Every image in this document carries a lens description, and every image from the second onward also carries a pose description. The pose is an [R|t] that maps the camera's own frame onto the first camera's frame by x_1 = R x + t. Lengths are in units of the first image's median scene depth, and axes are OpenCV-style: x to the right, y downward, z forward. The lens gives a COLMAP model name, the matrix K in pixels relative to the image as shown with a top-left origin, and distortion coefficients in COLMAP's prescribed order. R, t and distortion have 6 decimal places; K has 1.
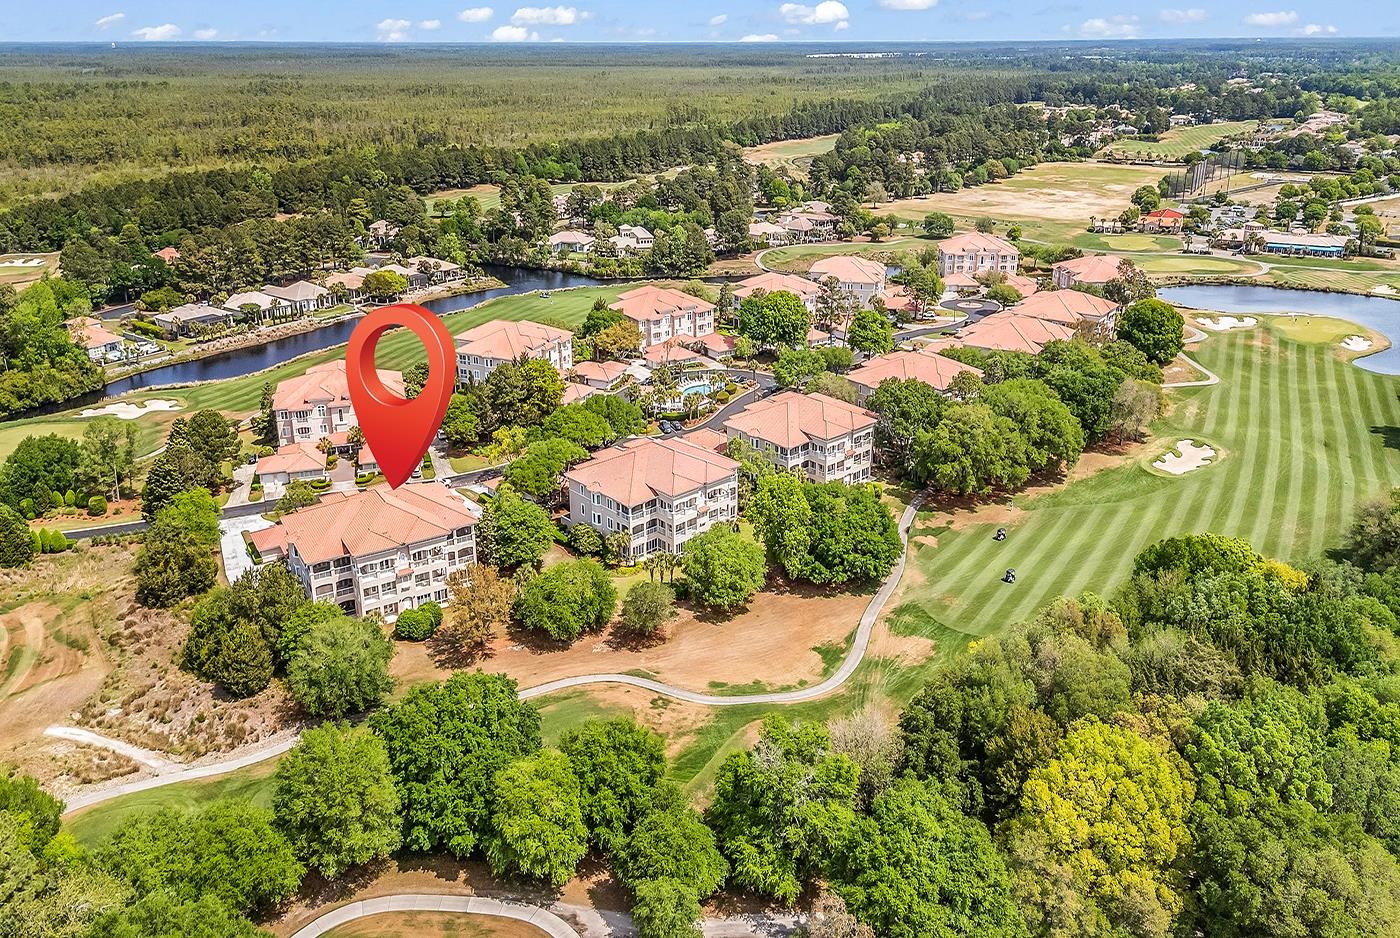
lens RADIAL K [[962.5, 0, 700.0], [0, 962.5, 469.0], [0, 0, 1]] dist [0.065430, -0.051572]
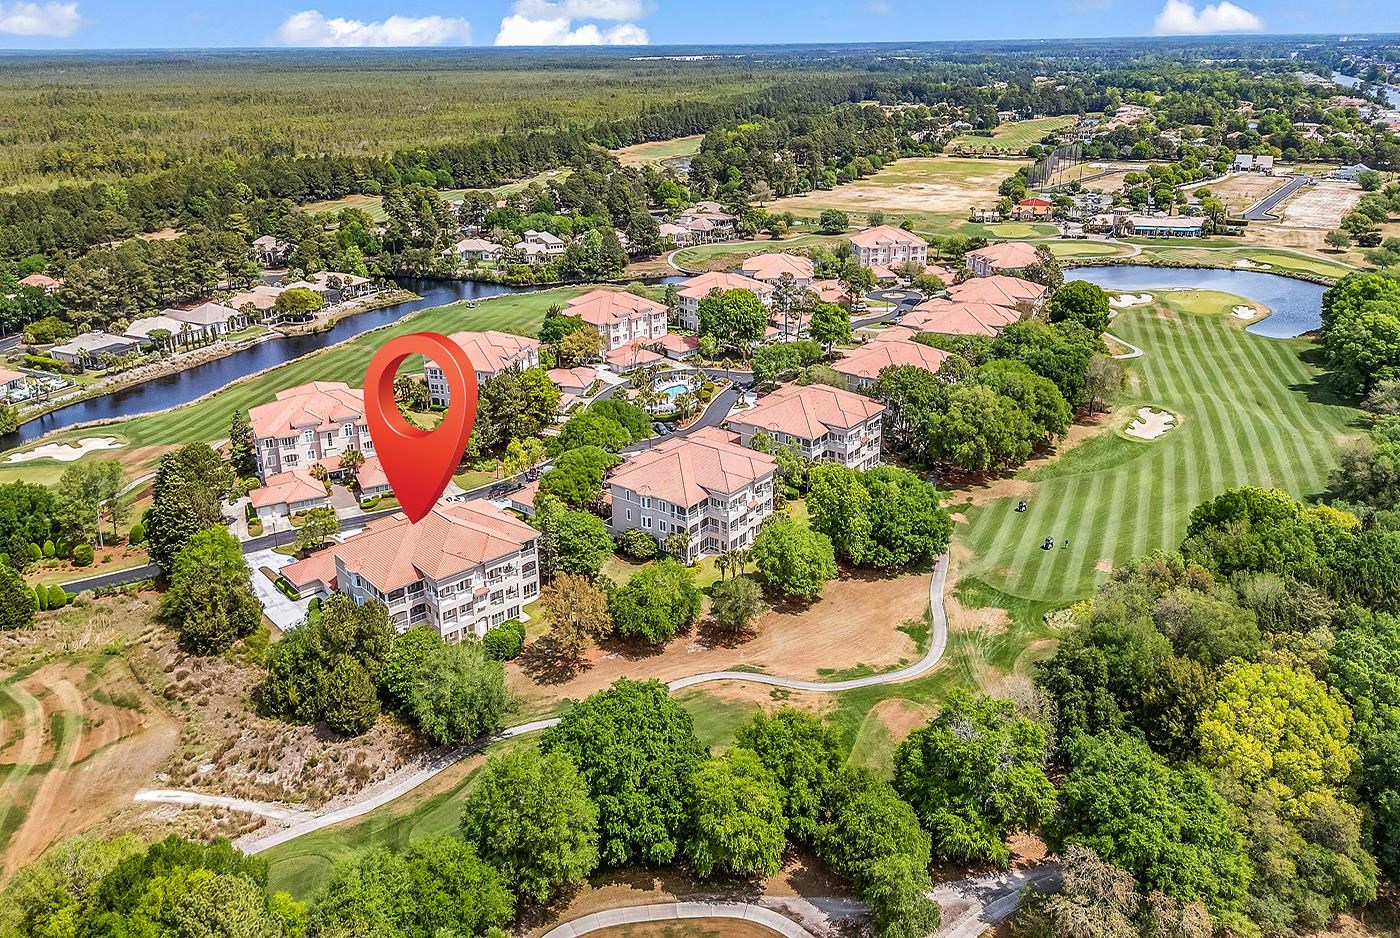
lens RADIAL K [[962.5, 0, 700.0], [0, 962.5, 469.0], [0, 0, 1]] dist [0.065430, -0.051572]
pose [[0.986054, -0.074530, 0.148806, -0.176823], [0.074941, 0.997184, 0.002856, -0.002119], [-0.148599, 0.008335, 0.988862, 0.005343]]
